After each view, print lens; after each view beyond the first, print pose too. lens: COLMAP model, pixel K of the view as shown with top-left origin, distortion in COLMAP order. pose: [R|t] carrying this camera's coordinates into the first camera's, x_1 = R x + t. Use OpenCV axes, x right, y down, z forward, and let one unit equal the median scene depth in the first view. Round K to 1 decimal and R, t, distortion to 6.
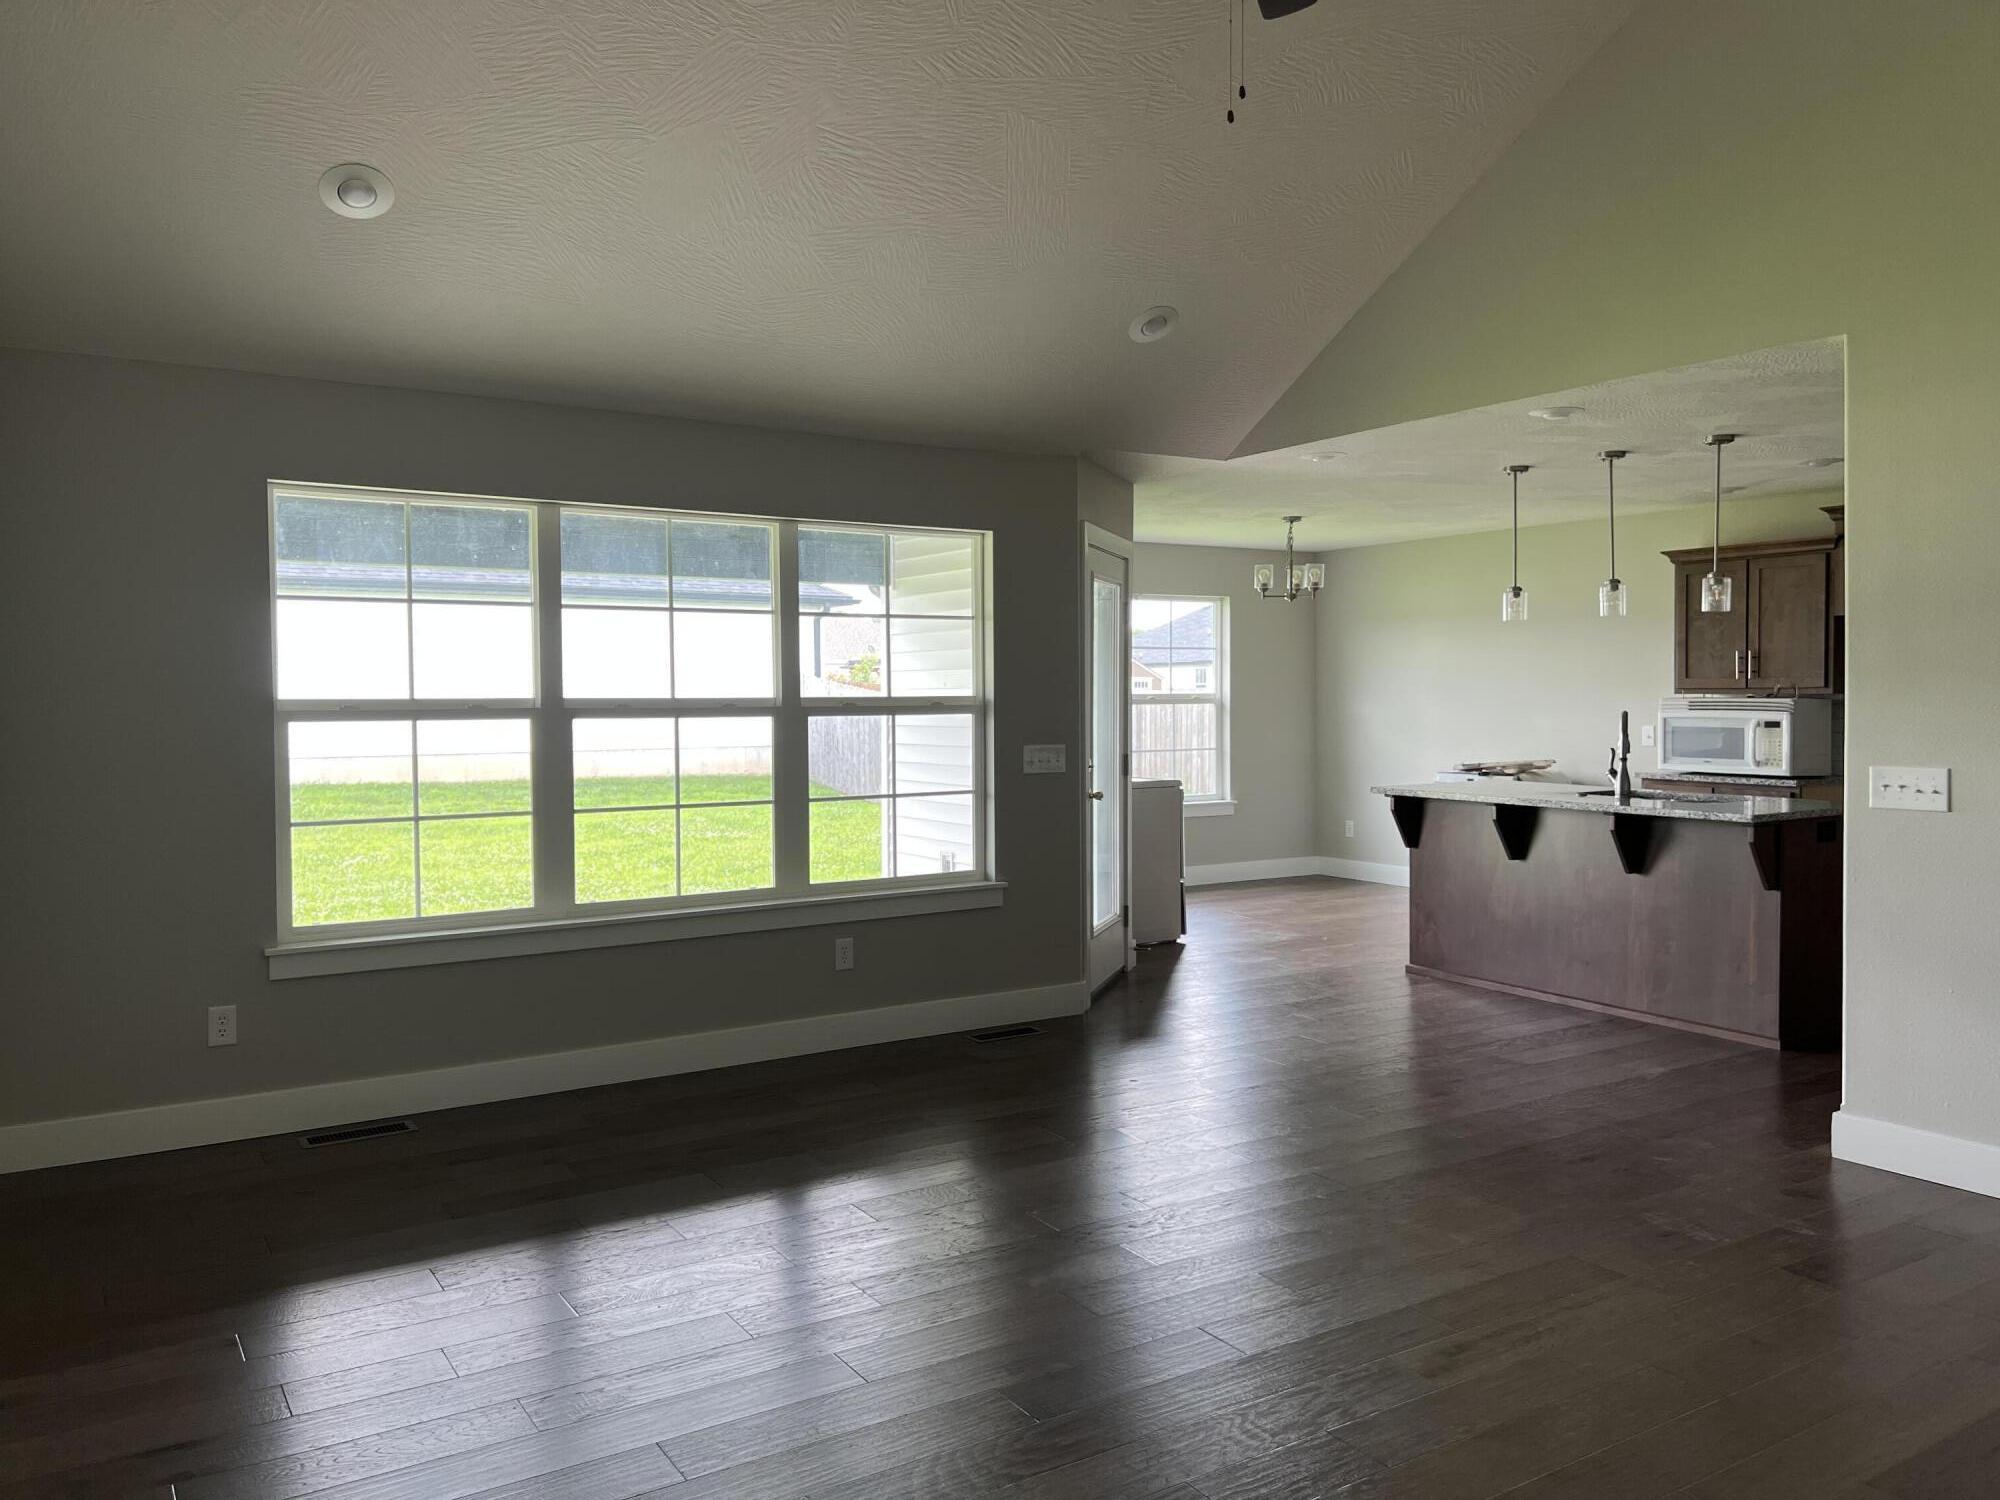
lens RADIAL K [[1500.3, 0, 1000.0], [0, 1500.3, 750.0], [0, 0, 1]] dist [0.100983, -0.113428]
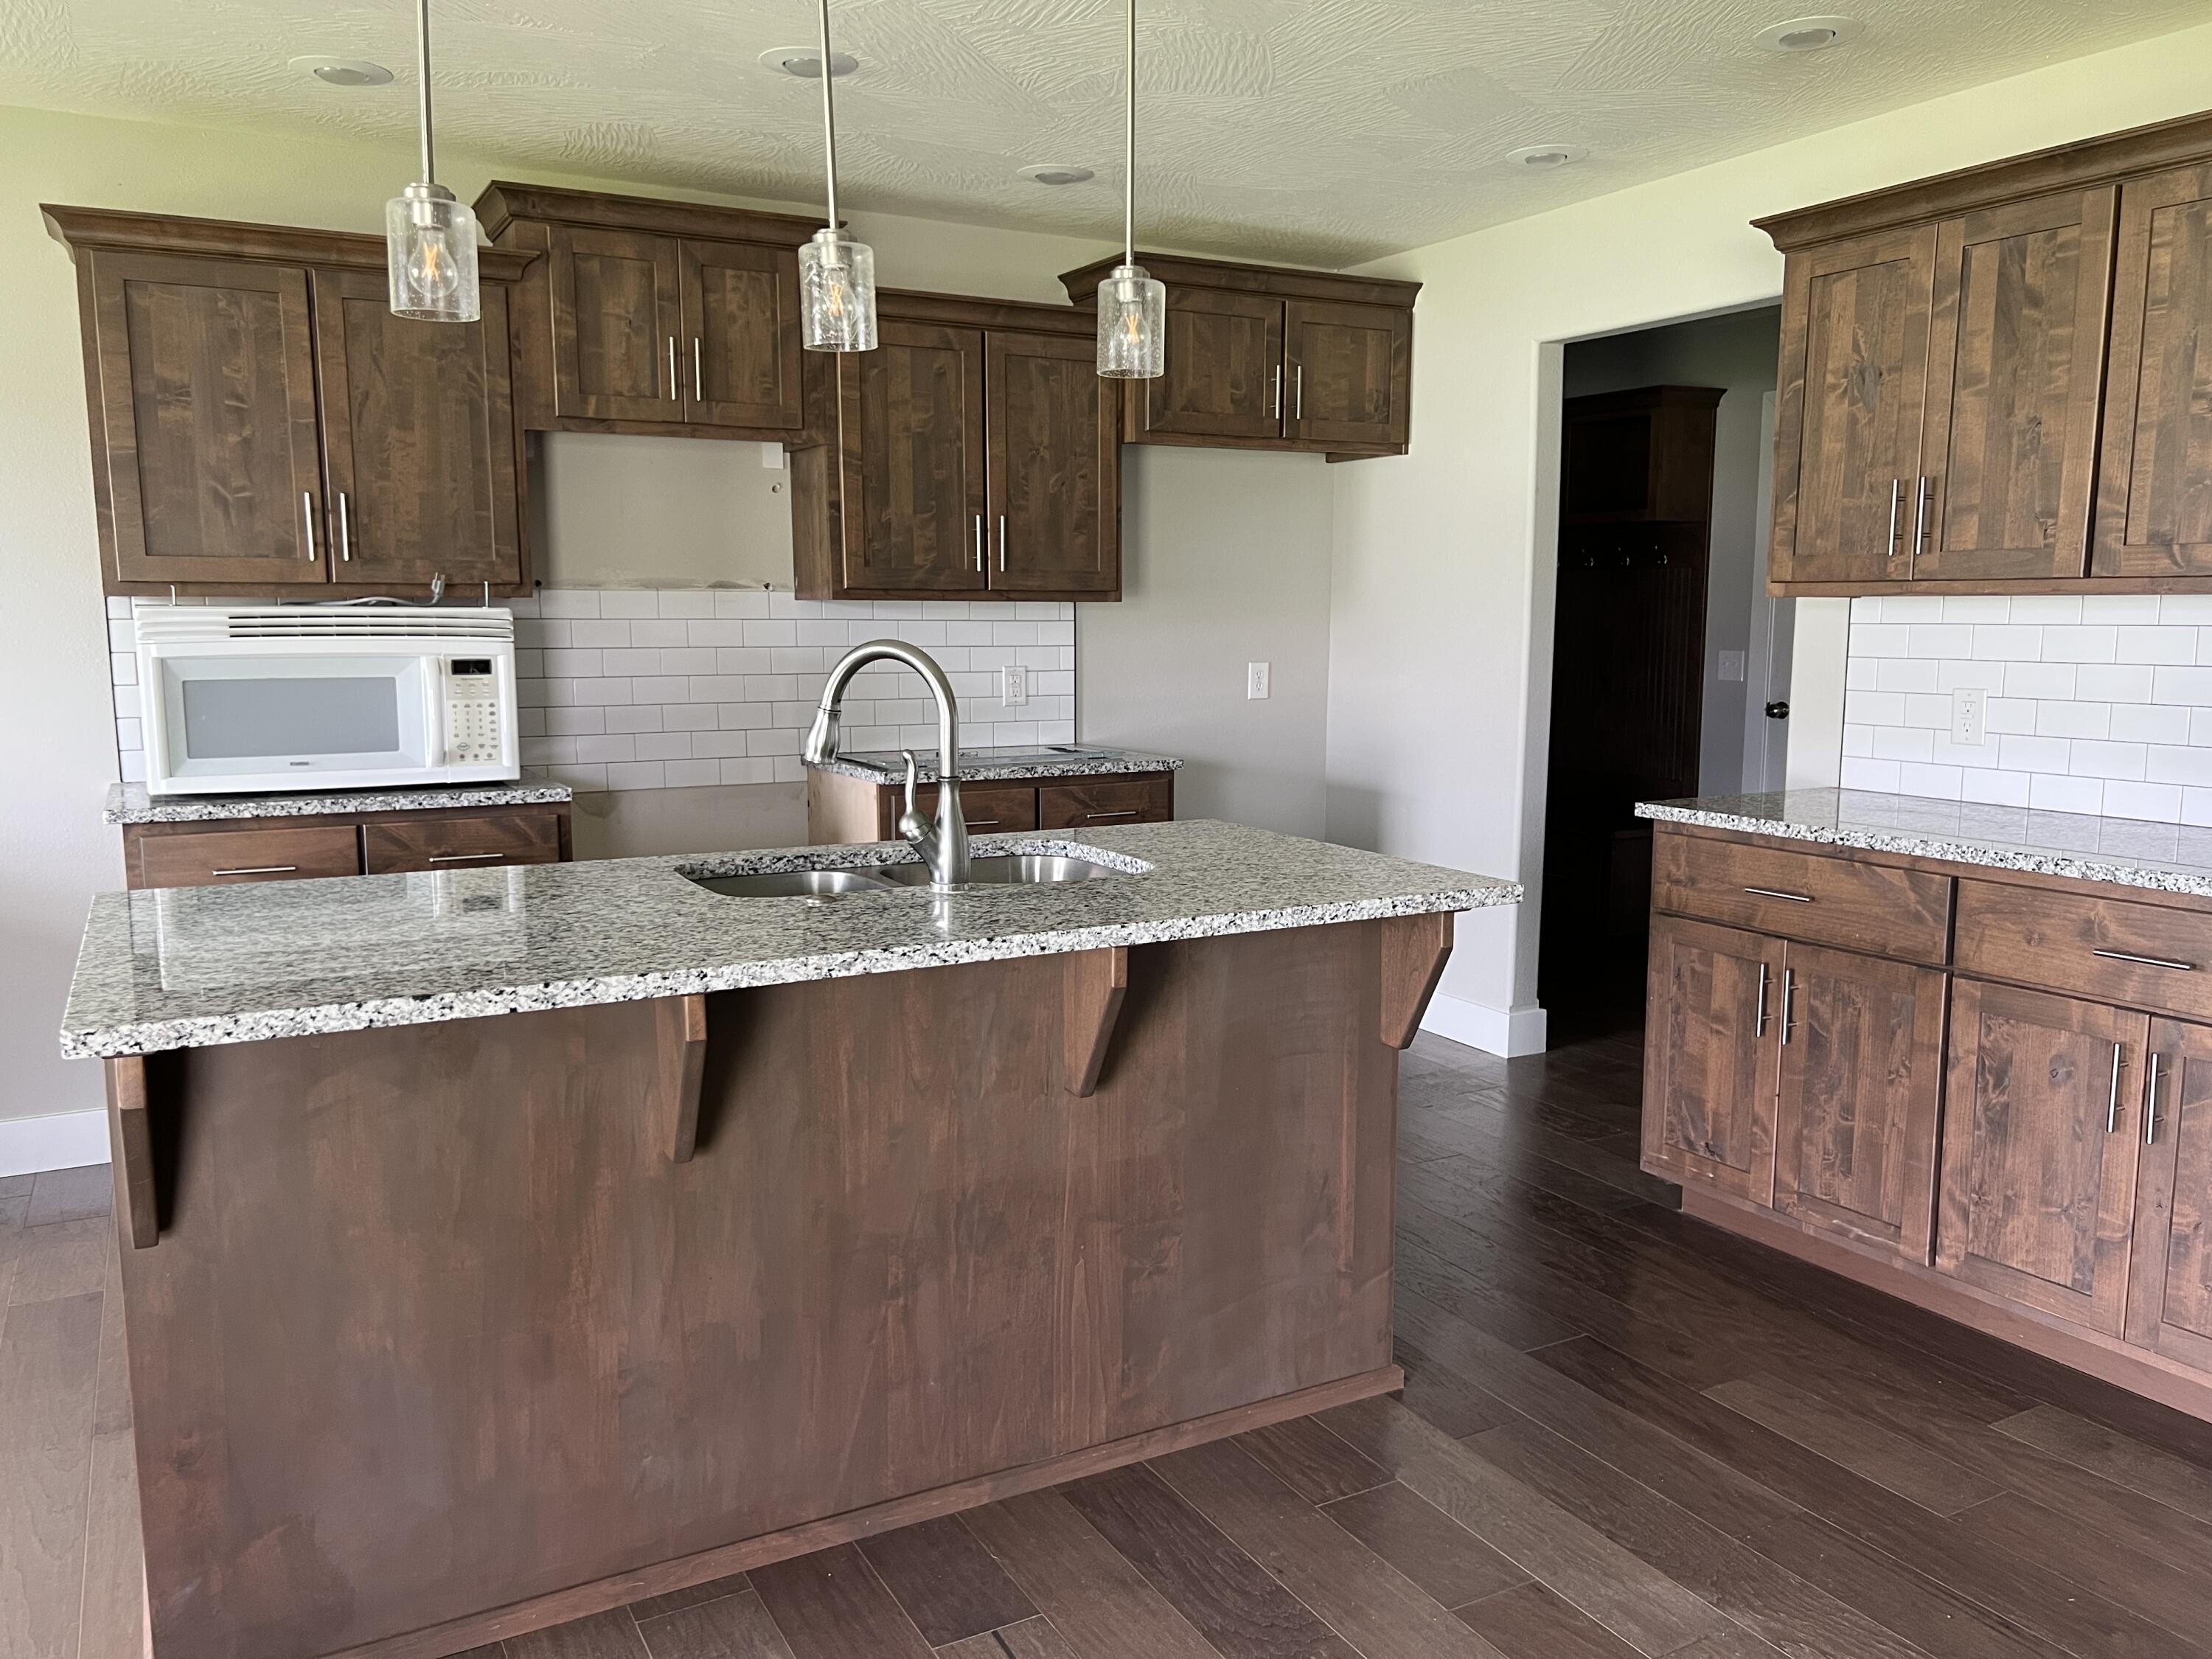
lens RADIAL K [[1672.3, 0, 1106.0], [0, 1672.3, 829.5], [0, 0, 1]] dist [0.022925, -0.002789]
pose [[0.051493, -0.127128, 0.990549, 0.027739], [0.036585, 0.991439, 0.125341, -0.023842], [-0.998003, 0.029785, 0.055703, 0.779841]]
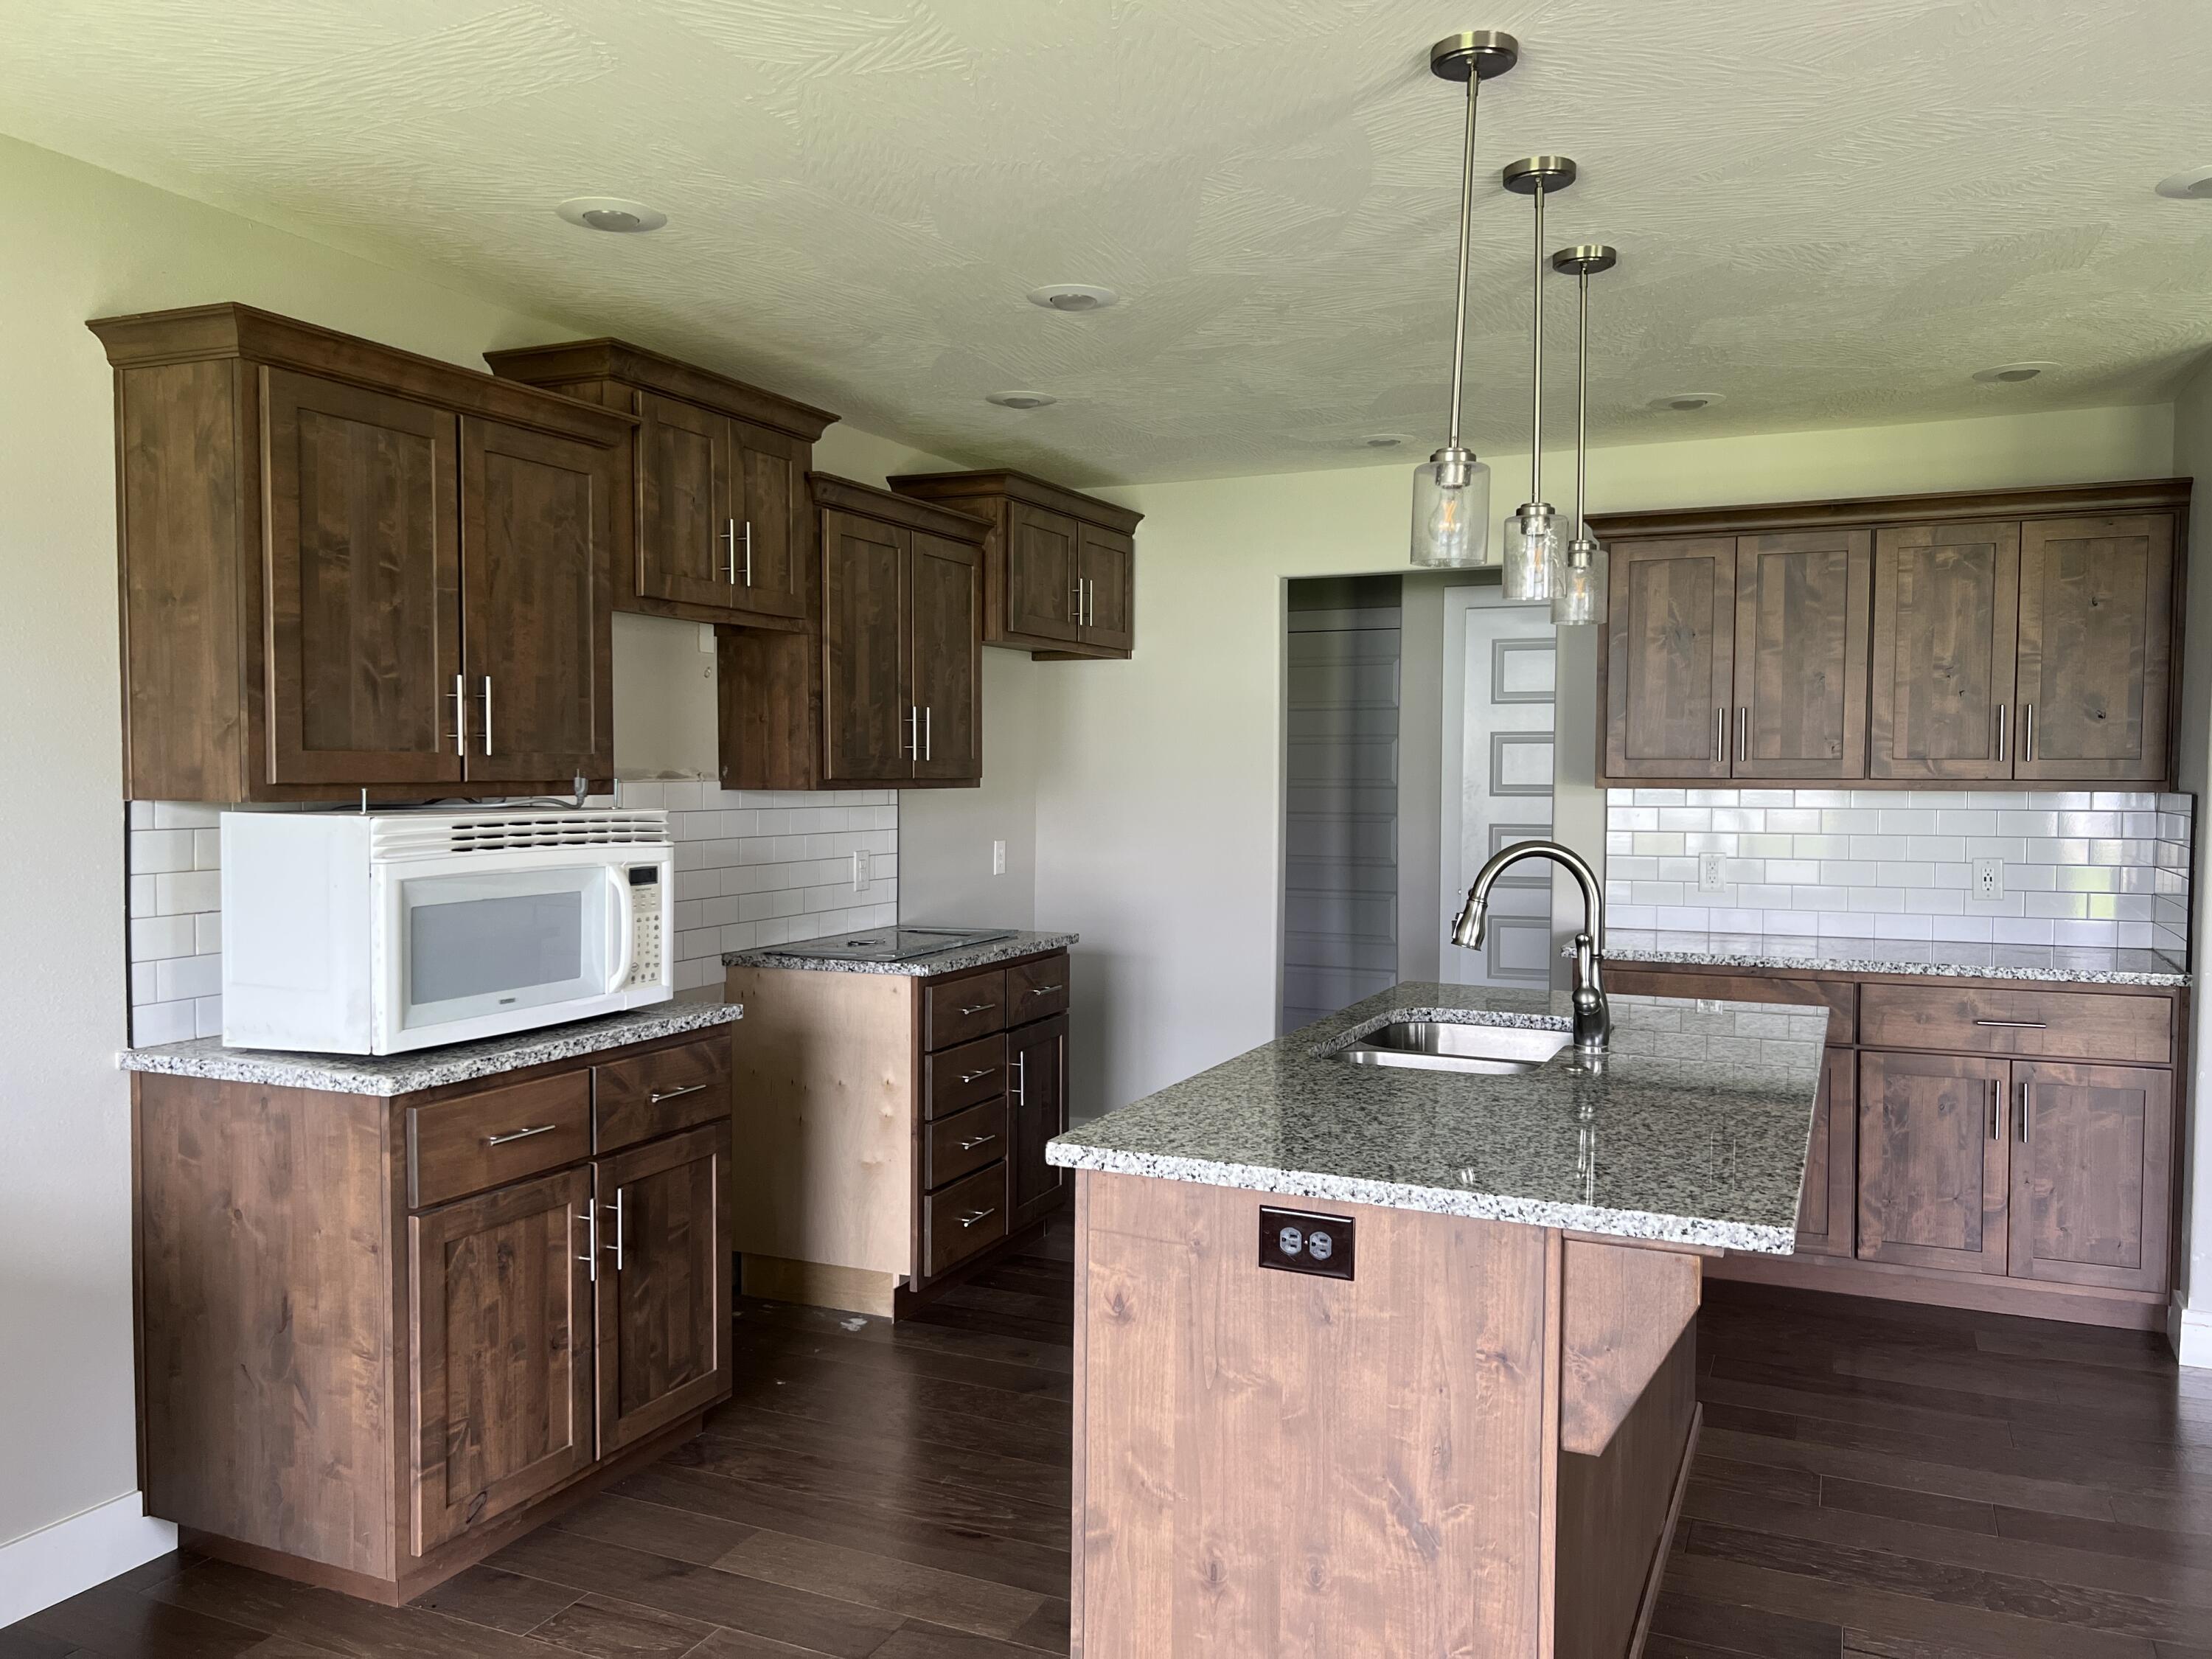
lens RADIAL K [[1659.3, 0, 1106.0], [0, 1659.3, 829.5], [0, 0, 1]] dist [0.100983, -0.113428]
pose [[-0.548656, -0.028514, 0.835562, 0.083510], [0.031698, 0.997990, 0.054871, -0.047389], [-0.835447, 0.056591, -0.546649, 1.117727]]
